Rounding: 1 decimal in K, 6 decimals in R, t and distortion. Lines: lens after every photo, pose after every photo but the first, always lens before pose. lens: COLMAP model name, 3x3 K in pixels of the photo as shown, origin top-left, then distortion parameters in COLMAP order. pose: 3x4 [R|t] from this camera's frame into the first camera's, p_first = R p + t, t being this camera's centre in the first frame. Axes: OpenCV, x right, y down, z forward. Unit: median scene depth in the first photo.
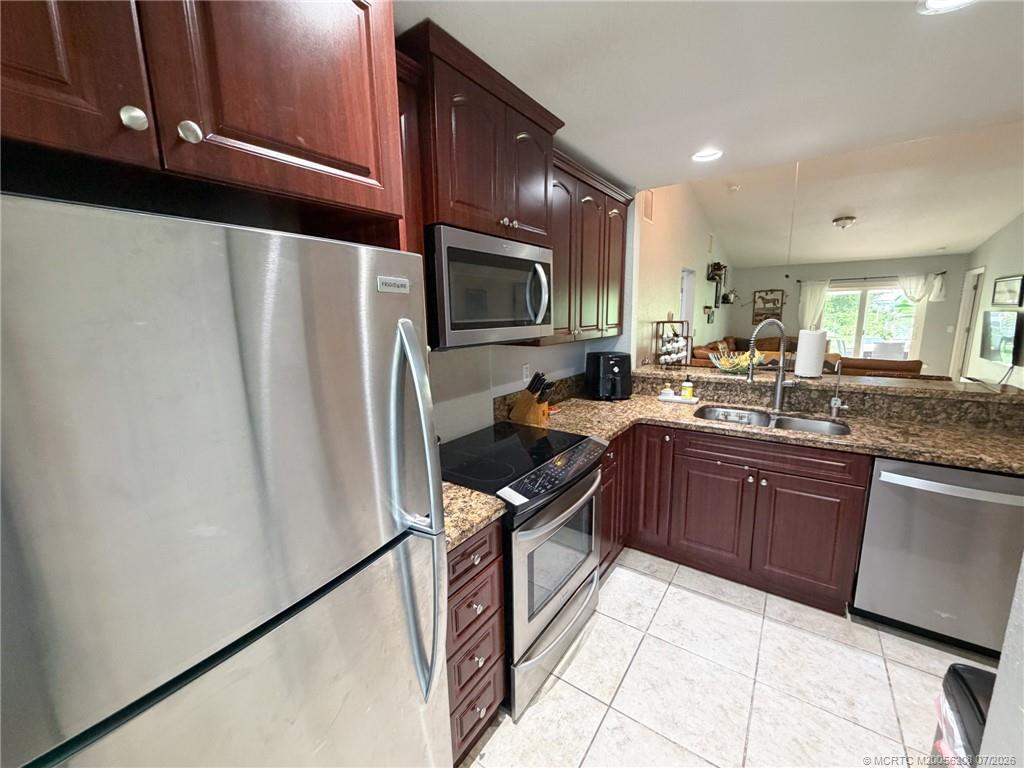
lens RADIAL K [[409.3, 0, 512.0], [0, 409.3, 384.0], [0, 0, 1]] dist [0.000177, -0.000186]
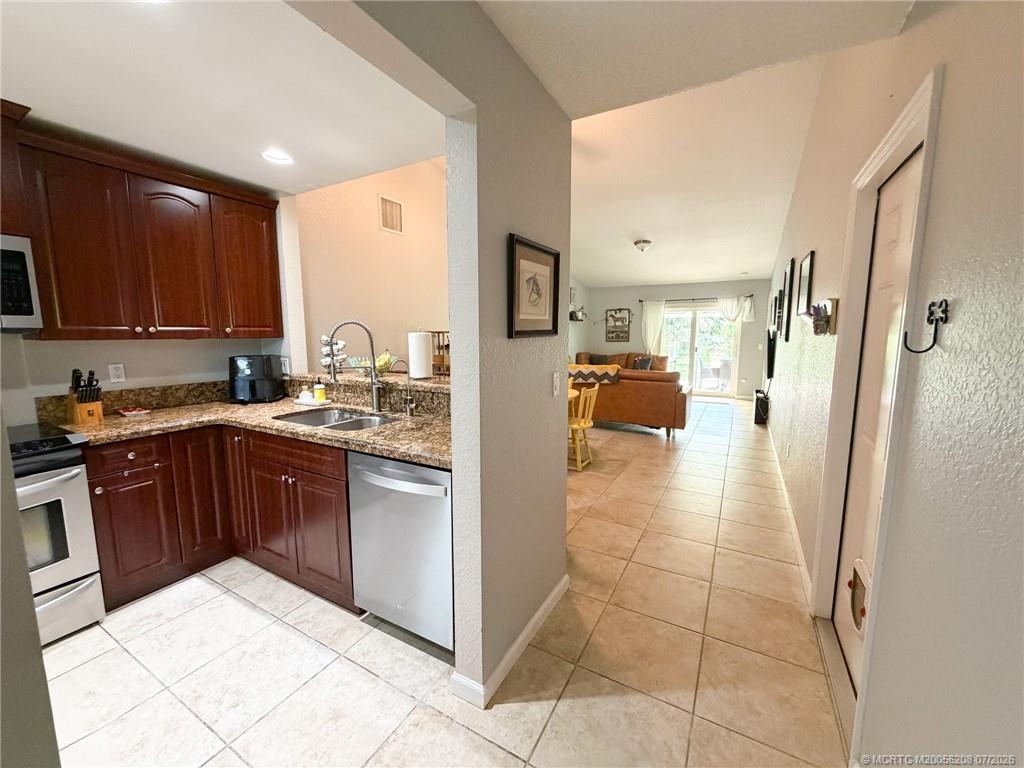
lens RADIAL K [[409.3, 0, 512.0], [0, 409.3, 384.0], [0, 0, 1]] dist [0.000177, -0.000186]
pose [[0.994404, 0.003146, 0.105593, 0.846862], [0.001853, 0.998883, -0.047207, 0.045239], [-0.105624, 0.047139, 0.993288, -0.036628]]
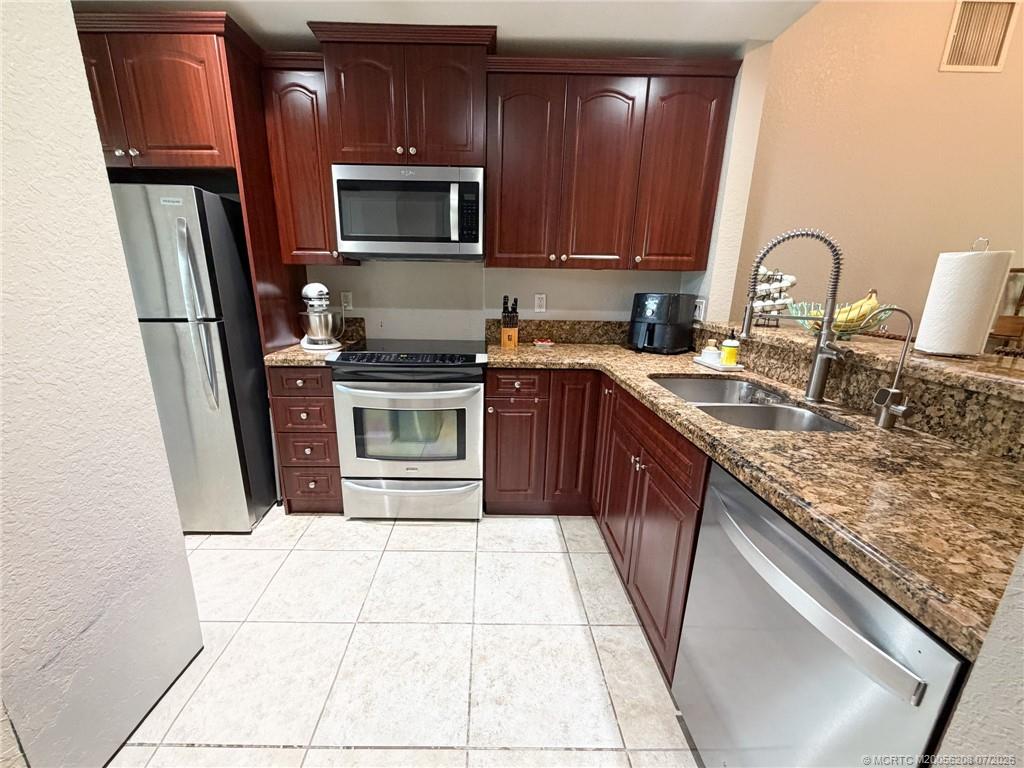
lens RADIAL K [[426.5, 0, 486.1], [0, 426.5, 397.6], [0, 0, 1]] dist [-0.000210, 0.000209]
pose [[0.578810, 0.245011, -0.777784, 0.817730], [-0.164975, 0.969256, 0.182556, 0.028157], [0.798600, 0.022650, 0.601436, 0.282905]]
